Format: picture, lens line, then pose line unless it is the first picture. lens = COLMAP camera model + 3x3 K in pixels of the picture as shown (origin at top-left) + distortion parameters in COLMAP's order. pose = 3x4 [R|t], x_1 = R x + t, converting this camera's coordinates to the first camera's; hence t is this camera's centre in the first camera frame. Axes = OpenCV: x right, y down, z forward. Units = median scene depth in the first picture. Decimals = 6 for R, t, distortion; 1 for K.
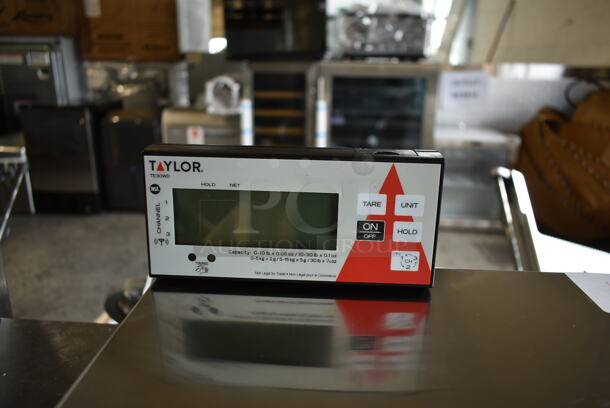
lens RADIAL K [[463.9, 0, 305.1], [0, 463.9, 204.3], [0, 0, 1]] dist [-0.017721, -0.002575]
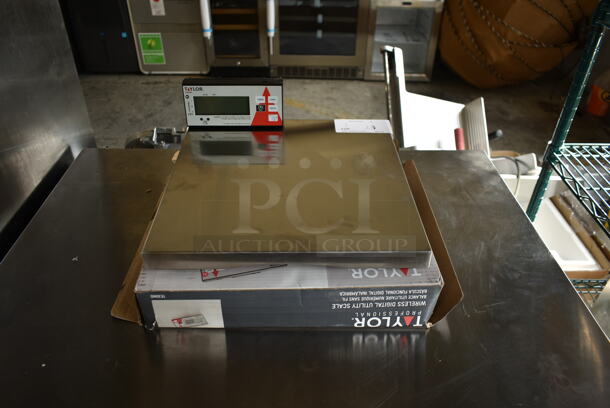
lens RADIAL K [[463.9, 0, 305.8], [0, 463.9, 207.9], [0, 0, 1]] dist [-0.017721, -0.002575]
pose [[0.996720, -0.048740, 0.064609, 0.026196], [0.024960, 0.944527, 0.327483, -0.039564], [-0.076986, -0.324796, 0.942645, -0.263914]]
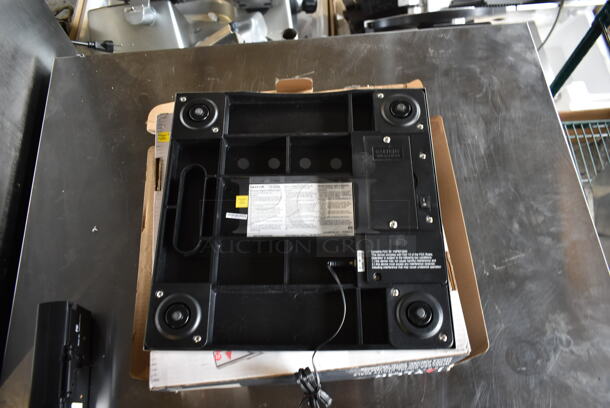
lens RADIAL K [[463.9, 0, 305.7], [0, 463.9, 208.2], [0, 0, 1]] dist [-0.017721, -0.002575]
pose [[0.990804, -0.135186, 0.005722, 0.029874], [0.082799, 0.639215, 0.764558, -0.151344], [-0.107015, -0.757053, 0.644530, -0.165922]]
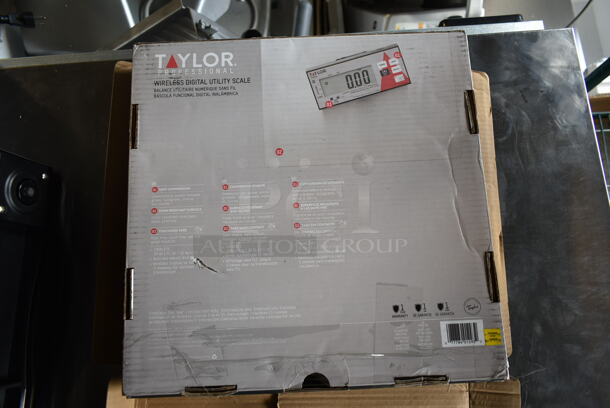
lens RADIAL K [[463.9, 0, 302.0], [0, 463.9, 204.8], [0, 0, 1]] dist [-0.017721, -0.002575]
pose [[0.991691, -0.128633, 0.001609, 0.056222], [0.062332, 0.491412, 0.868694, -0.145190], [-0.112534, -0.861375, 0.495347, -0.032955]]
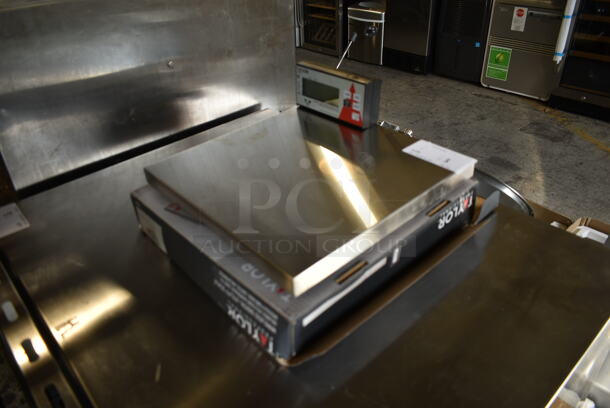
lens RADIAL K [[463.9, 0, 303.2], [0, 463.9, 208.2], [0, 0, 1]] dist [-0.017721, -0.002575]
pose [[0.706349, 0.351393, -0.614487, 0.254341], [-0.154756, 0.923745, 0.350351, -0.040749], [0.690740, -0.152375, 0.706867, -0.177581]]
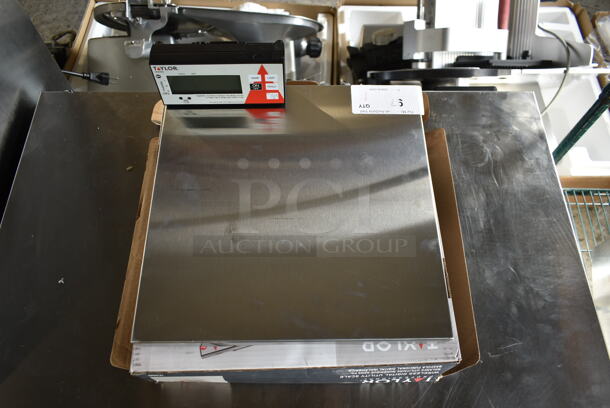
lens RADIAL K [[463.9, 0, 306.5], [0, 463.9, 206.0], [0, 0, 1]] dist [-0.017721, -0.002575]
pose [[0.997643, -0.063772, 0.025310, 0.037592], [0.025972, 0.692450, 0.720998, -0.151521], [-0.063506, -0.718642, 0.692474, -0.133327]]
